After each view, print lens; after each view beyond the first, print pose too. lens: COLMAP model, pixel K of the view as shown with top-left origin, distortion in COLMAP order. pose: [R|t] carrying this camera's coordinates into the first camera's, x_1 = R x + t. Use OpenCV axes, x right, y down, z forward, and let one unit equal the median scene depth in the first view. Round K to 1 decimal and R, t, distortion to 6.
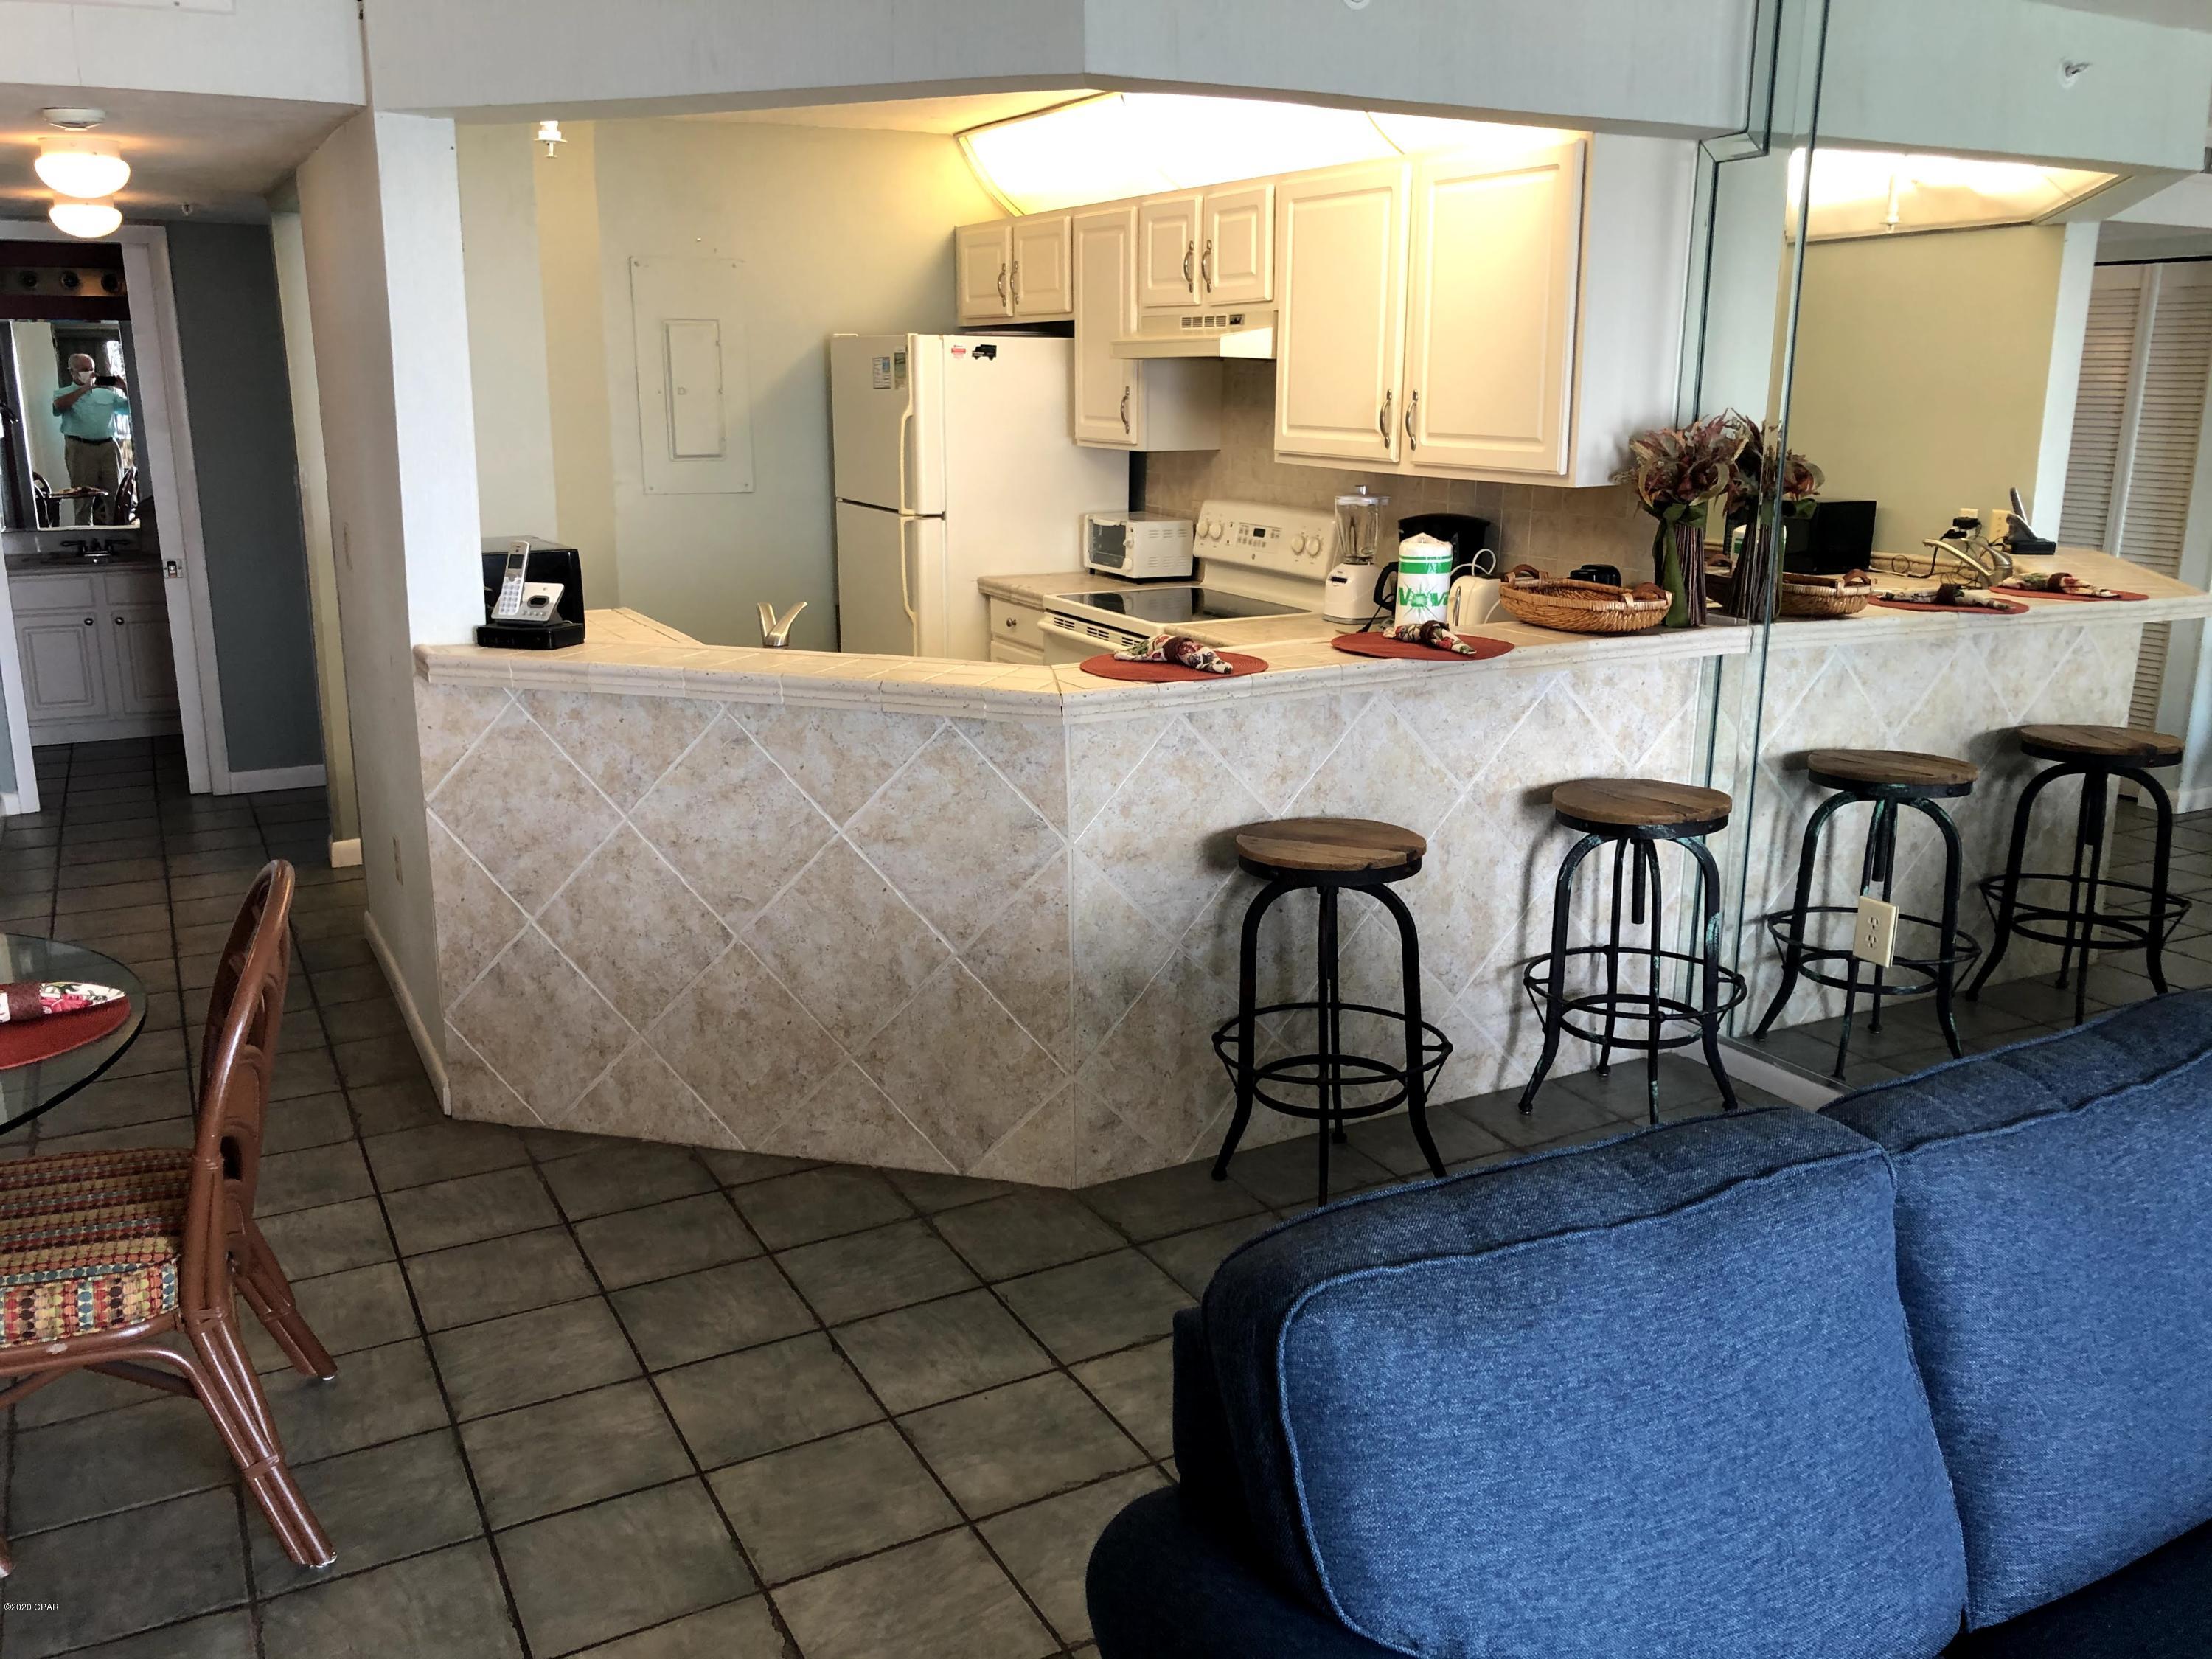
lens RADIAL K [[1810.5, 0, 1103.0], [0, 1810.5, 826.1], [0, 0, 1]] dist [0.038212, -0.038933]
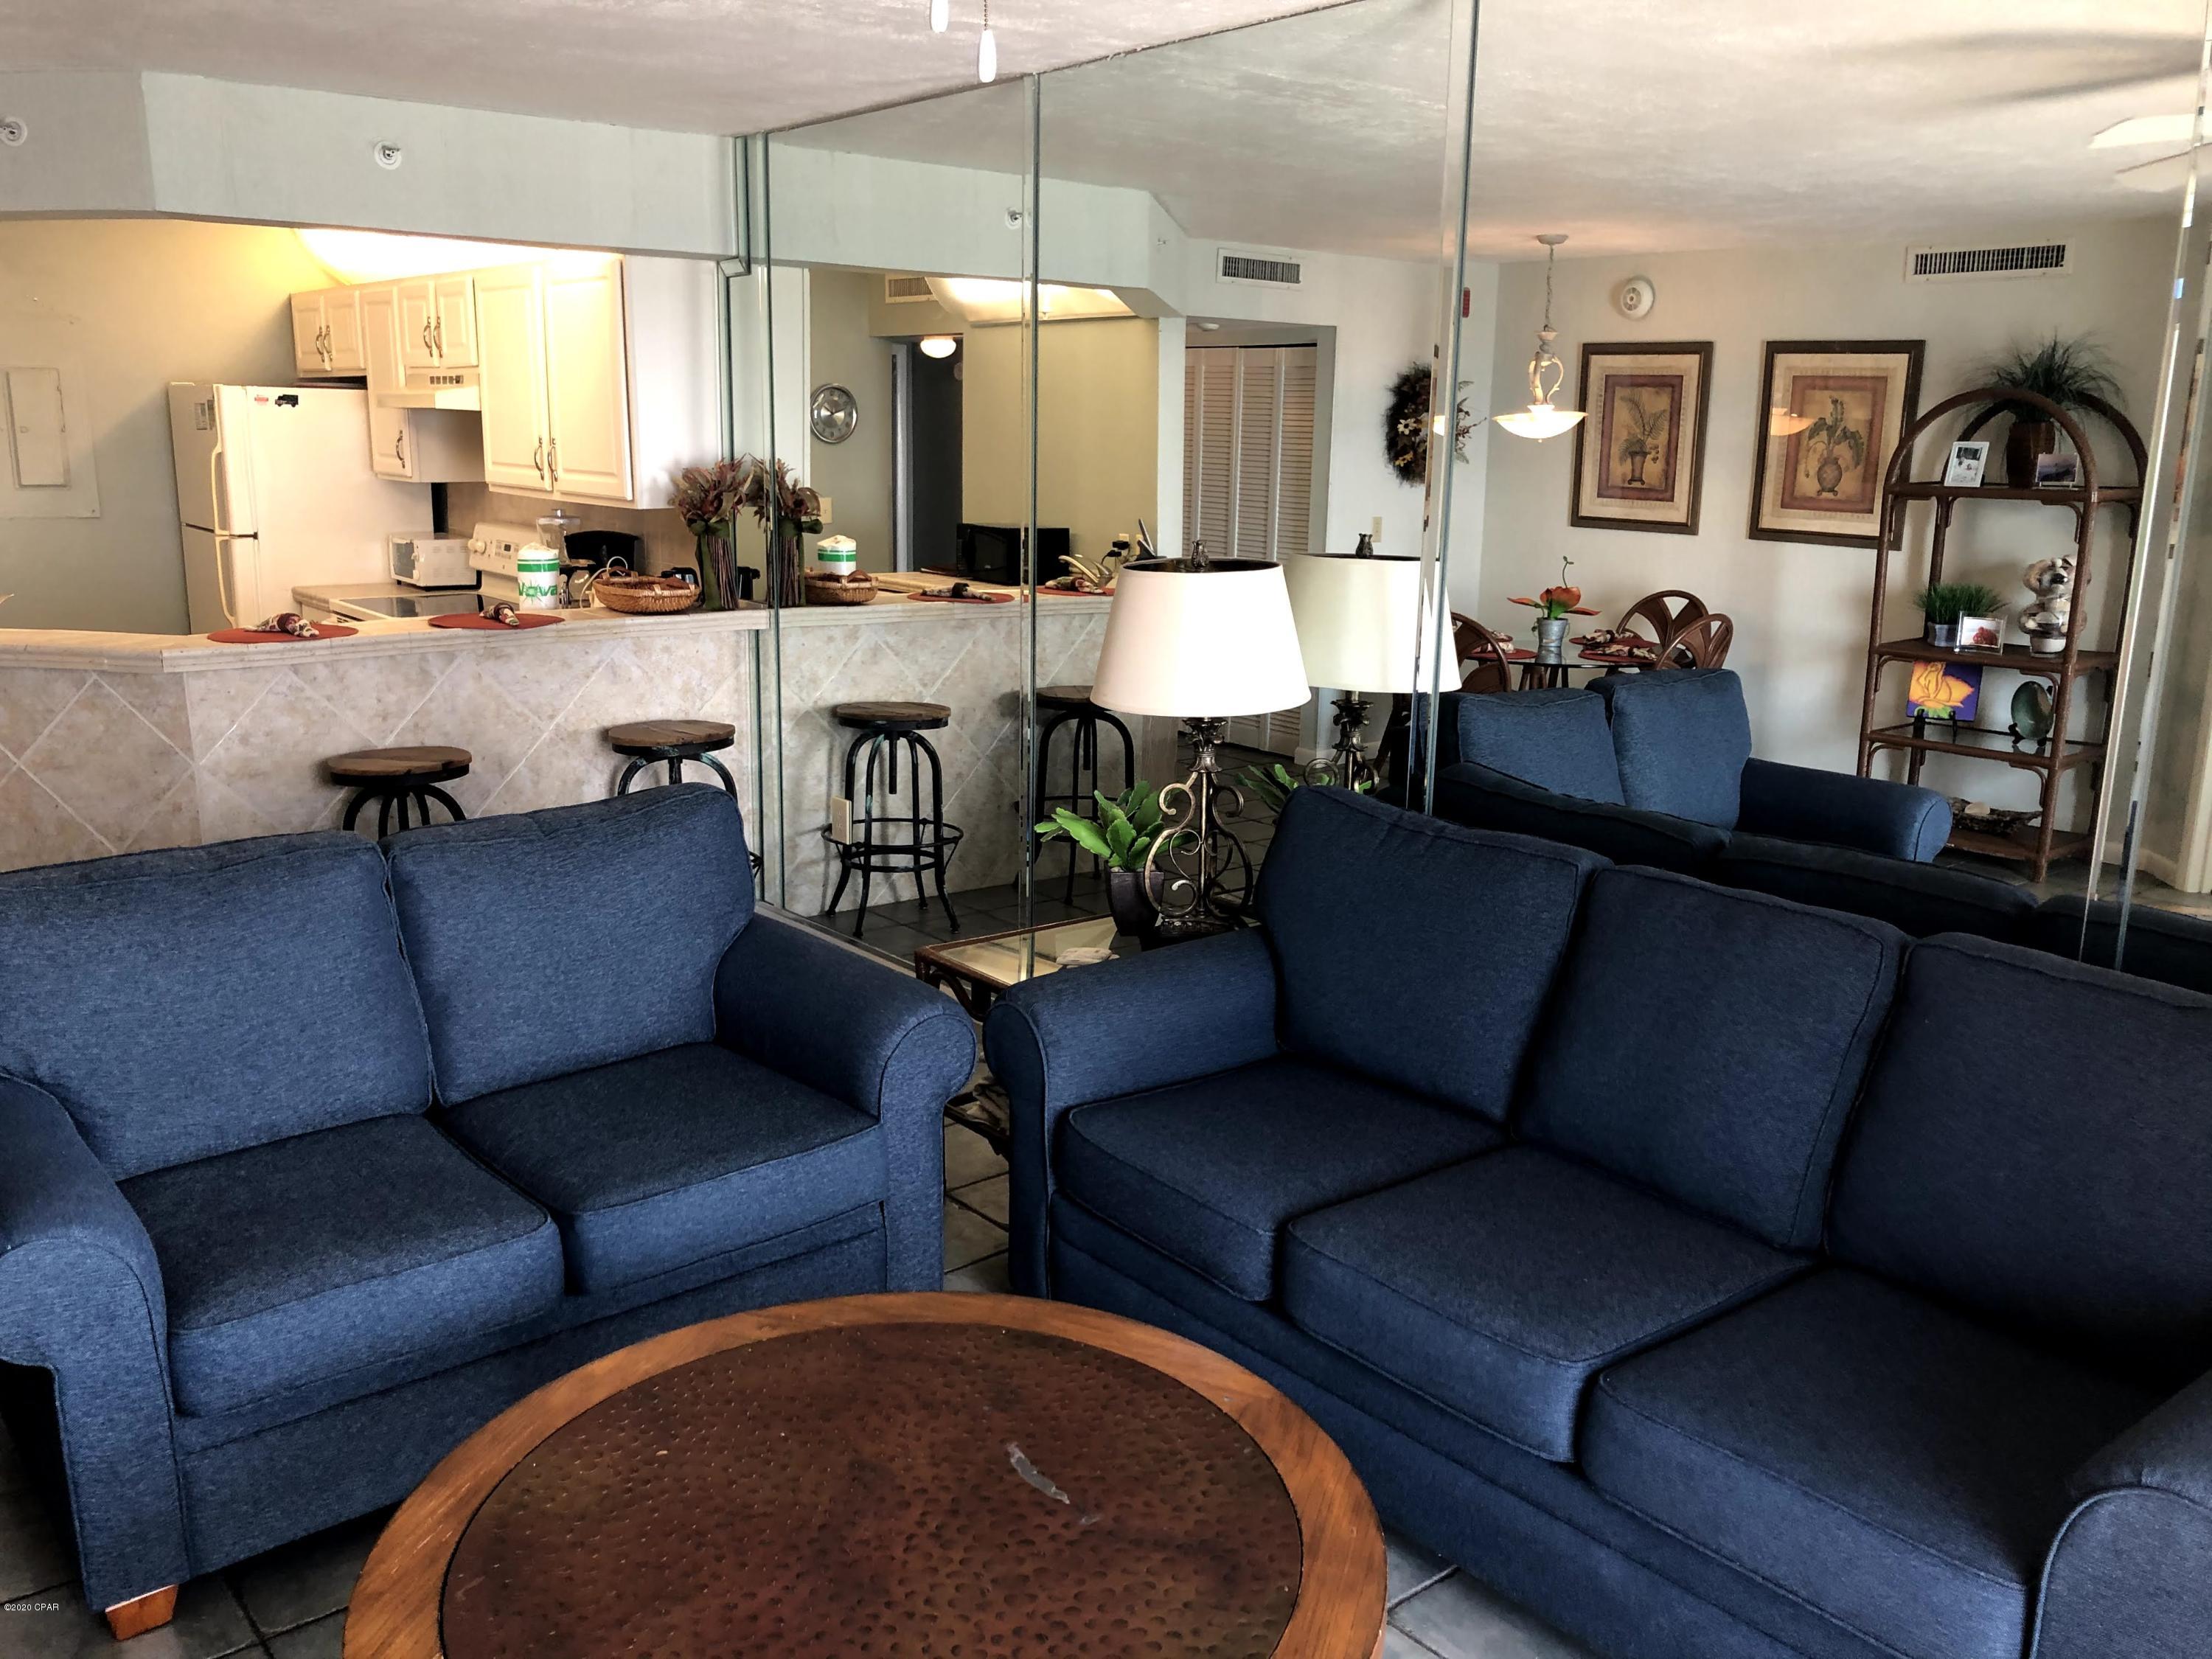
lens RADIAL K [[1810.5, 0, 1108.6], [0, 1810.5, 822.2], [0, 0, 1]] dist [0.038212, -0.038933]
pose [[0.980890, -0.030156, 0.192214, 0.342481], [0.034920, 0.999160, -0.021445, 0.093327], [-0.191406, 0.027748, 0.981119, -0.416515]]
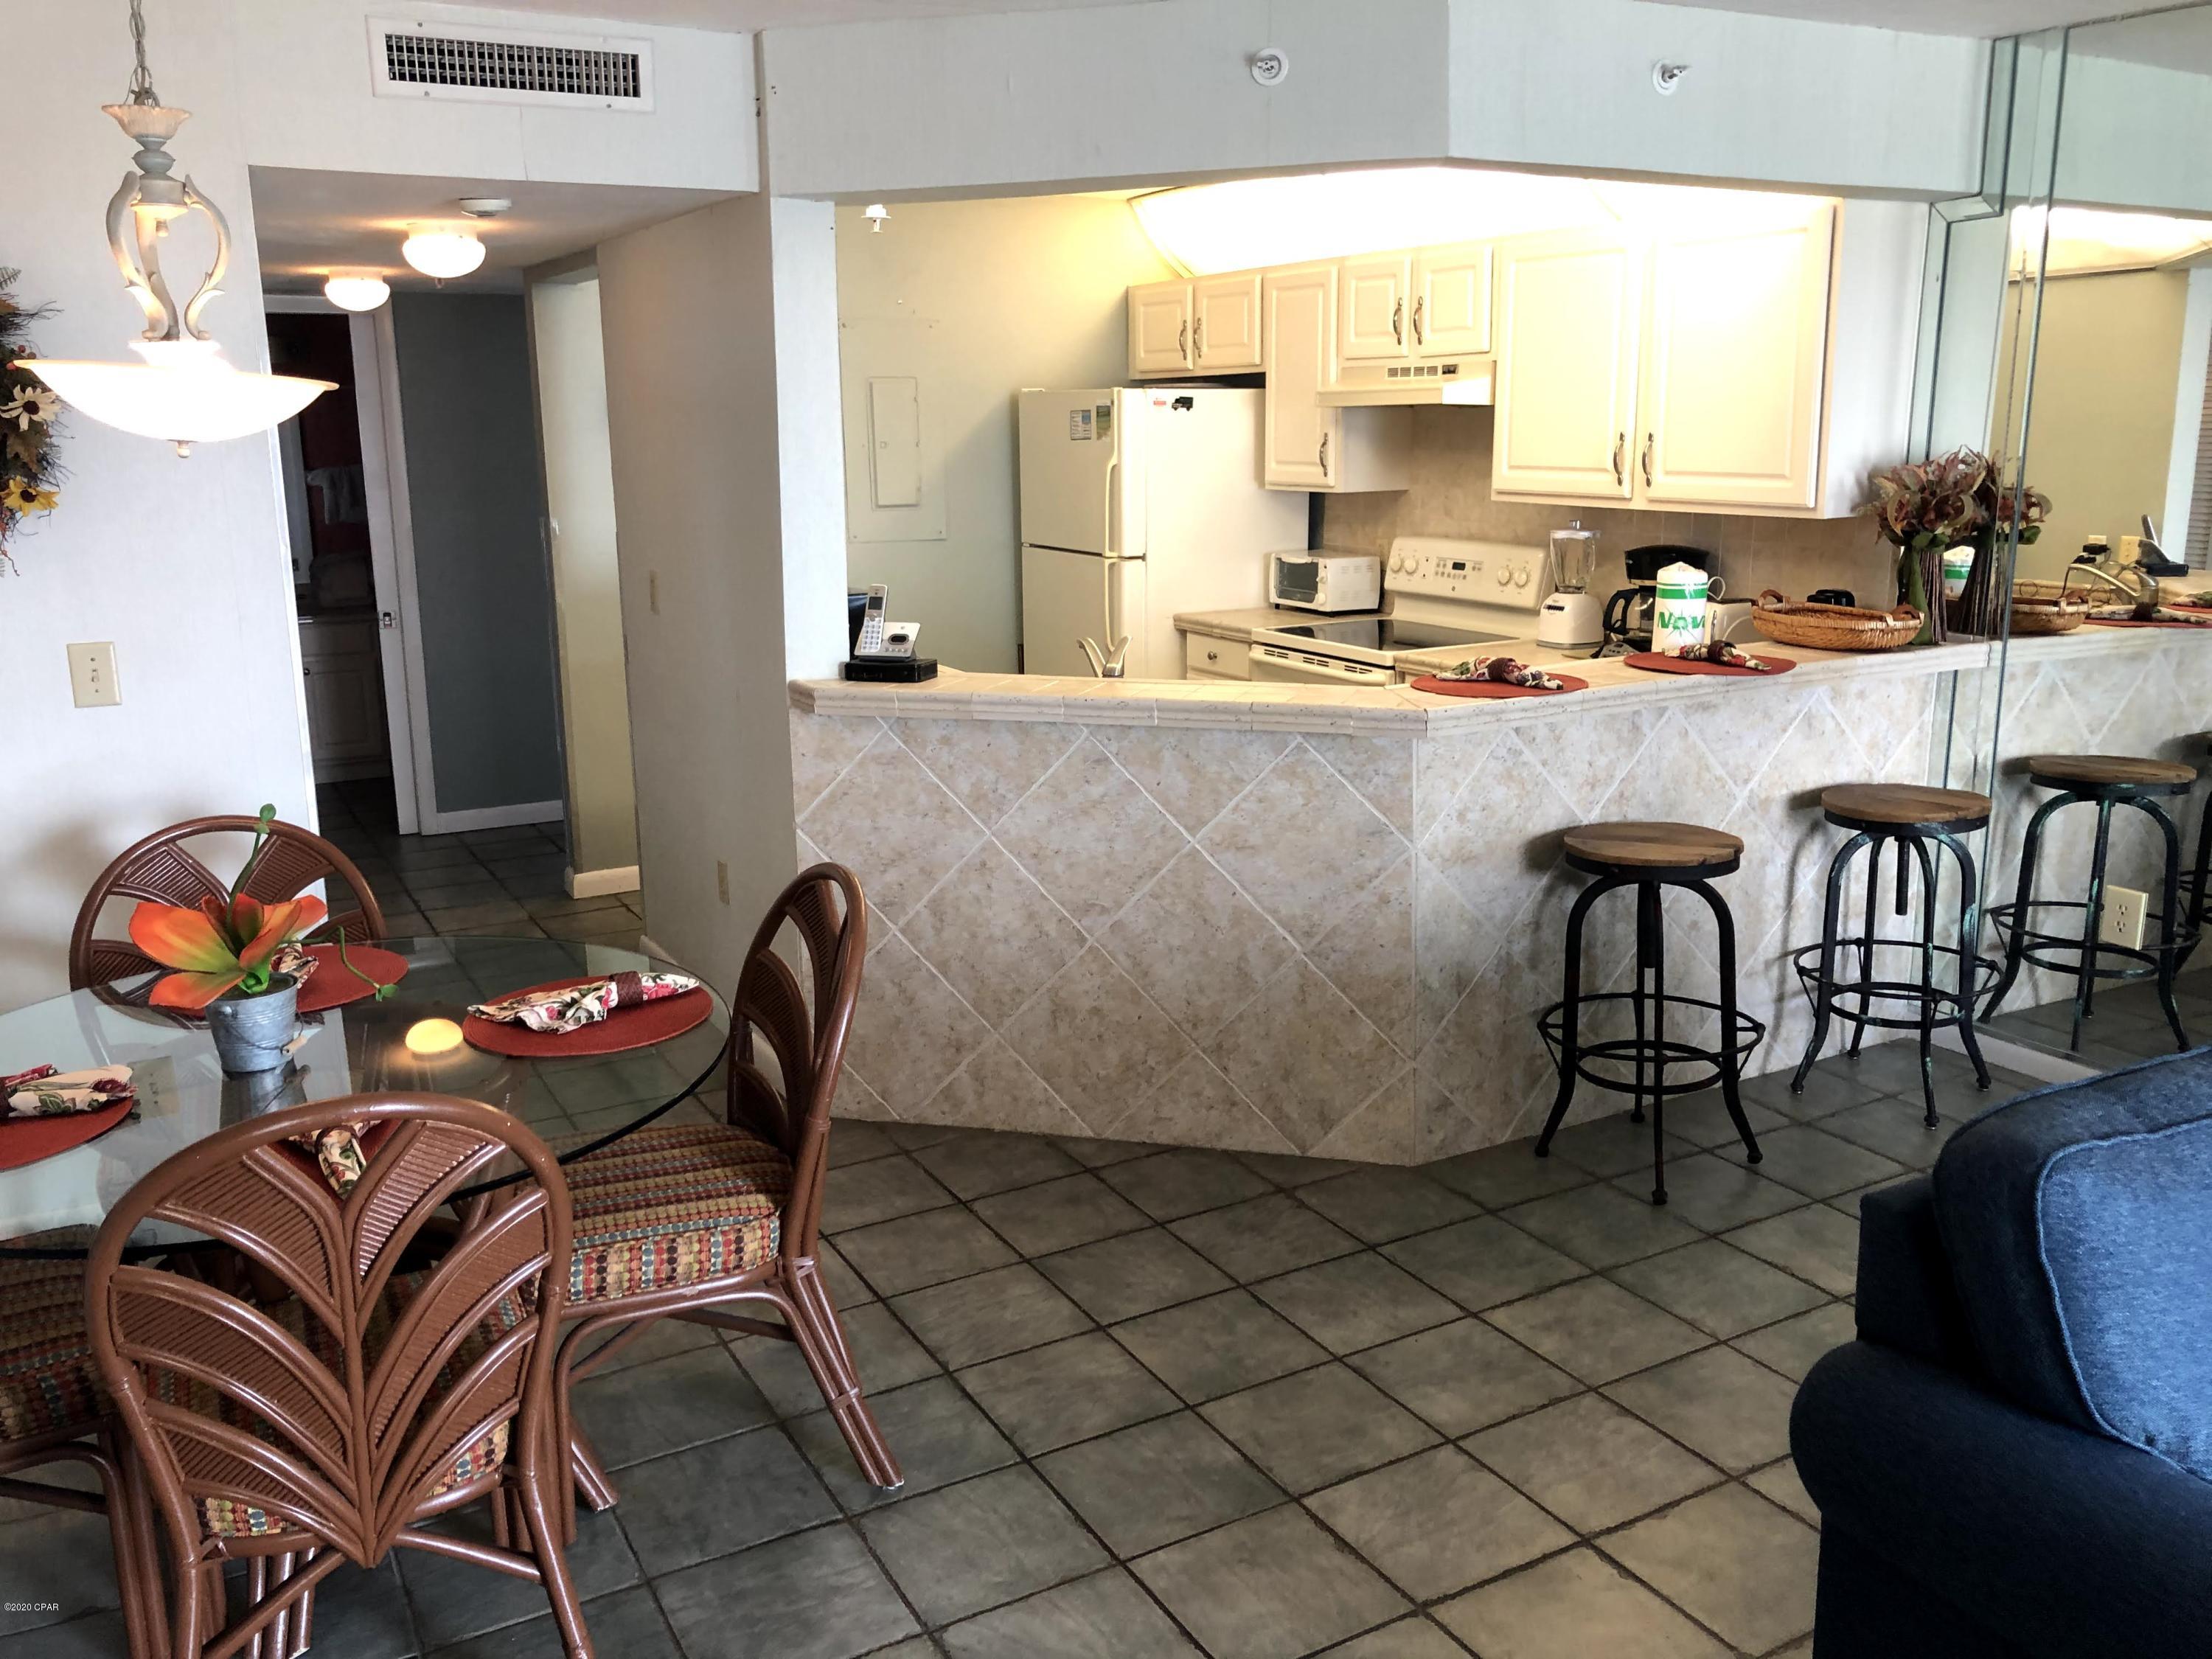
lens RADIAL K [[1810.5, 0, 1112.9], [0, 1810.5, 820.3], [0, 0, 1]] dist [0.038212, -0.038933]
pose [[0.999697, -0.018011, 0.016803, -0.193128], [0.018456, 0.999473, -0.026702, 0.016908], [-0.016314, 0.027004, 0.999502, -0.085122]]
